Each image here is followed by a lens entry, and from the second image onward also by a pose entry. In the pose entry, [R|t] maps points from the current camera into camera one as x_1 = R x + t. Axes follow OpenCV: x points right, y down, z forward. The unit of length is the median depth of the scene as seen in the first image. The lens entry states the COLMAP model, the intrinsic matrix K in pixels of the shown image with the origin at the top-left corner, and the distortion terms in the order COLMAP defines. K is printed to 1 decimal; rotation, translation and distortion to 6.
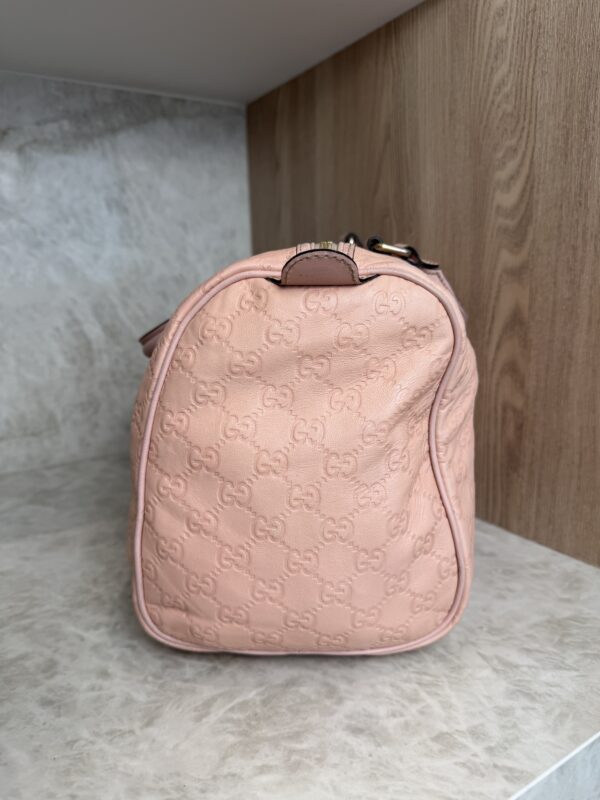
lens RADIAL K [[586.6, 0, 300.3], [0, 586.6, 398.1], [0, 0, 1]] dist [-0.029224, 0.004463]
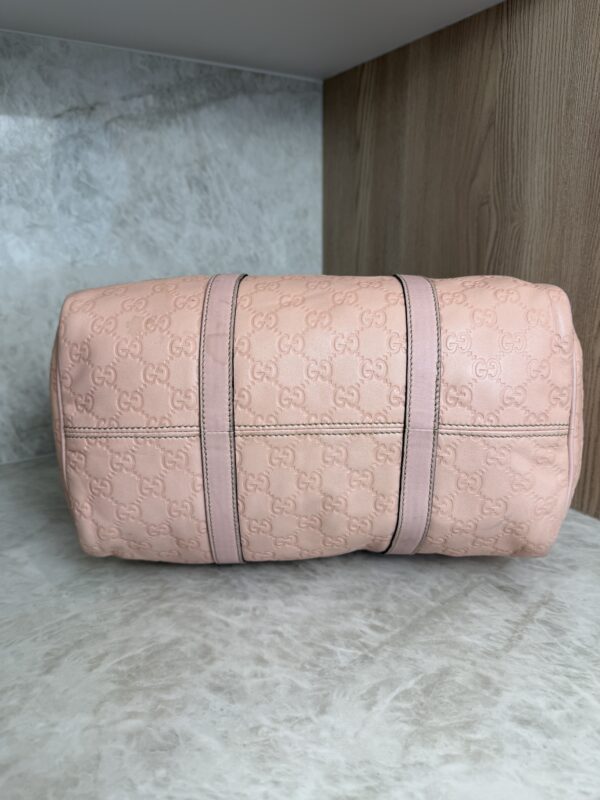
lens RADIAL K [[581.7, 0, 302.0], [0, 581.7, 399.6], [0, 0, 1]] dist [-0.023844, 0.005185]
pose [[0.999761, 0.020730, -0.006930, -0.271672], [-0.020281, 0.998017, 0.059580, -0.057829], [0.008152, -0.059426, 0.998199, -0.010405]]
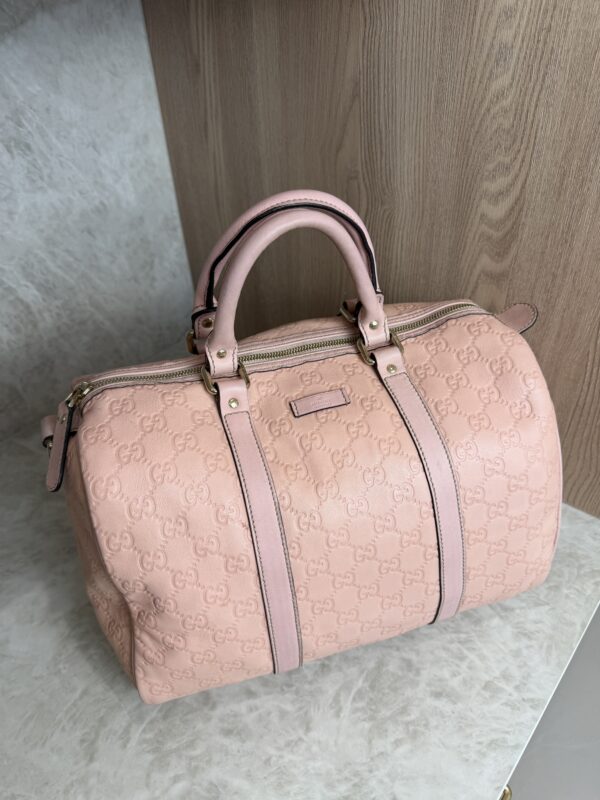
lens RADIAL K [[581.1, 0, 298.6], [0, 581.1, 399.3], [0, 0, 1]] dist [-0.020912, 0.003547]
pose [[0.957987, -0.194697, 0.210602, -0.388319], [0.079714, 0.886103, 0.456582, -0.785433], [-0.275510, -0.420612, 0.864396, 0.069741]]
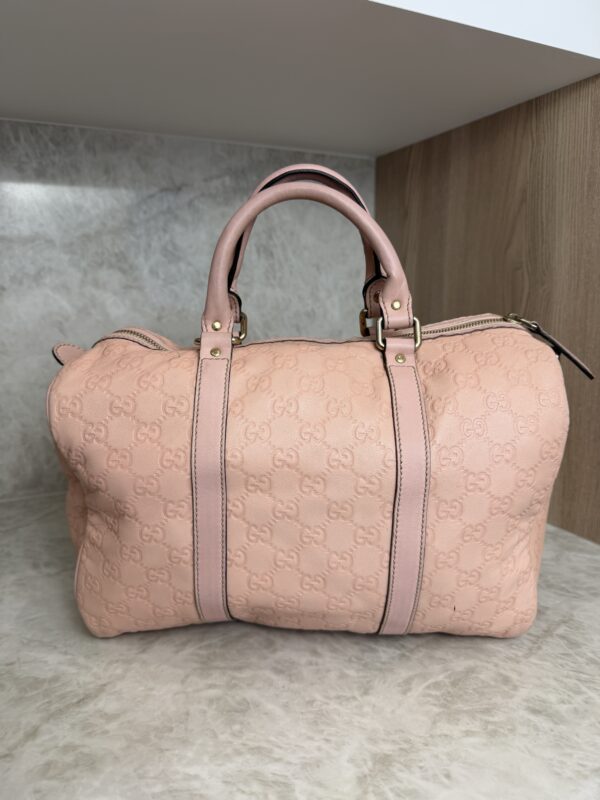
lens RADIAL K [[581.1, 0, 298.6], [0, 581.1, 399.3], [0, 0, 1]] dist [-0.020912, 0.003547]
pose [[0.994151, 0.037191, -0.101393, -0.271964], [-0.038589, 0.999185, -0.011865, -0.058121], [0.100869, 0.015708, 0.994776, -0.262190]]
